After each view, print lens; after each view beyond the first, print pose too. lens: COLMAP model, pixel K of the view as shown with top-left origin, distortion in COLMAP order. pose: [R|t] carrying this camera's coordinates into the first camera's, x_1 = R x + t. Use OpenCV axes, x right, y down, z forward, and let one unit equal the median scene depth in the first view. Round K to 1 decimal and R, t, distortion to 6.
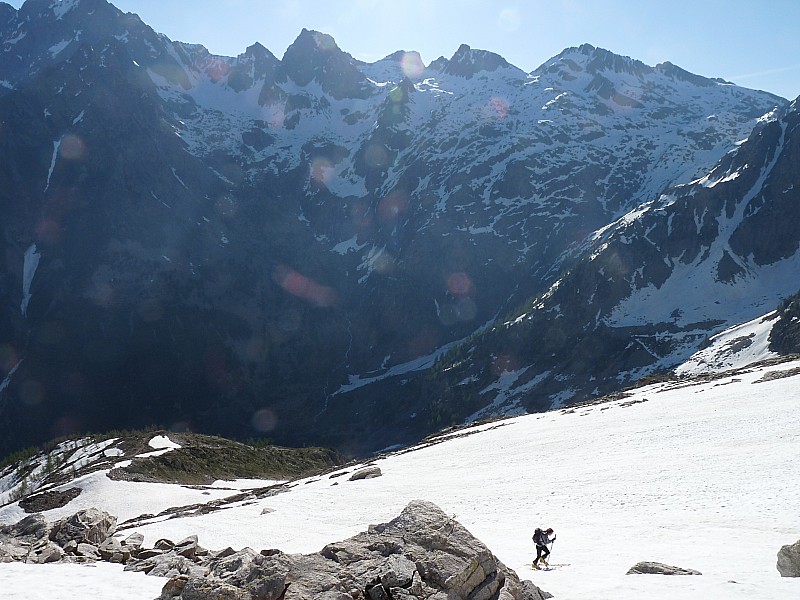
lens RADIAL K [[645.2, 0, 400.0], [0, 645.2, 300.2], [0, 0, 1]] dist [-0.014919, -0.007111]
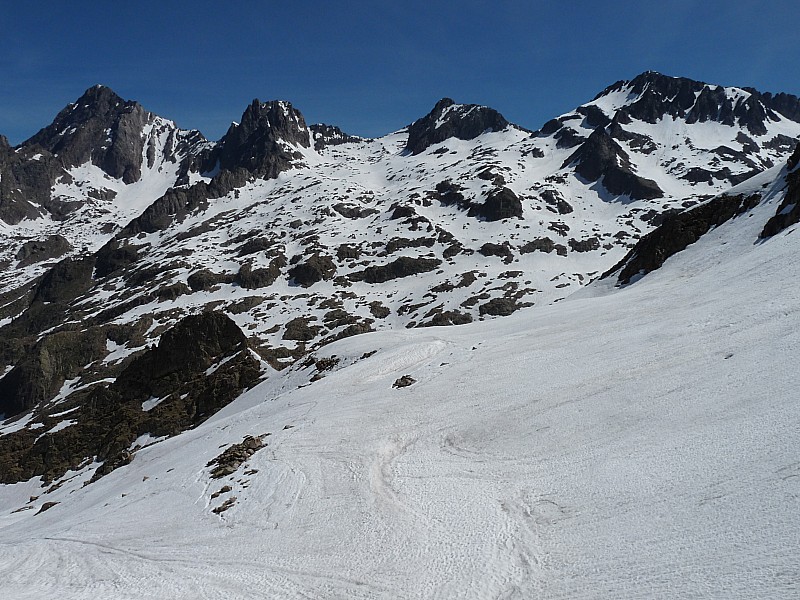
lens RADIAL K [[645.2, 0, 398.7], [0, 645.2, 299.4], [0, 0, 1]] dist [-0.014919, -0.007111]
pose [[0.831307, 0.073651, -0.550913, 0.547863], [-0.141757, 0.986497, -0.082023, -0.206195], [0.537433, 0.146282, 0.830522, 0.666857]]
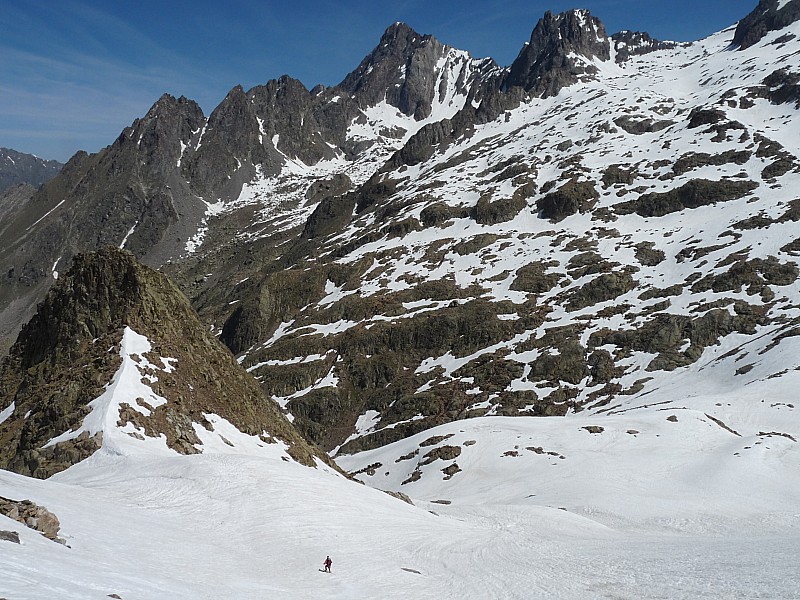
lens RADIAL K [[645.2, 0, 398.8], [0, 645.2, 302.5], [0, 0, 1]] dist [-0.014919, -0.007111]
pose [[0.481580, 0.164707, -0.860786, 0.510697], [-0.177236, 0.980191, 0.088397, -0.215576], [0.858294, 0.109992, 0.501232, 0.760783]]
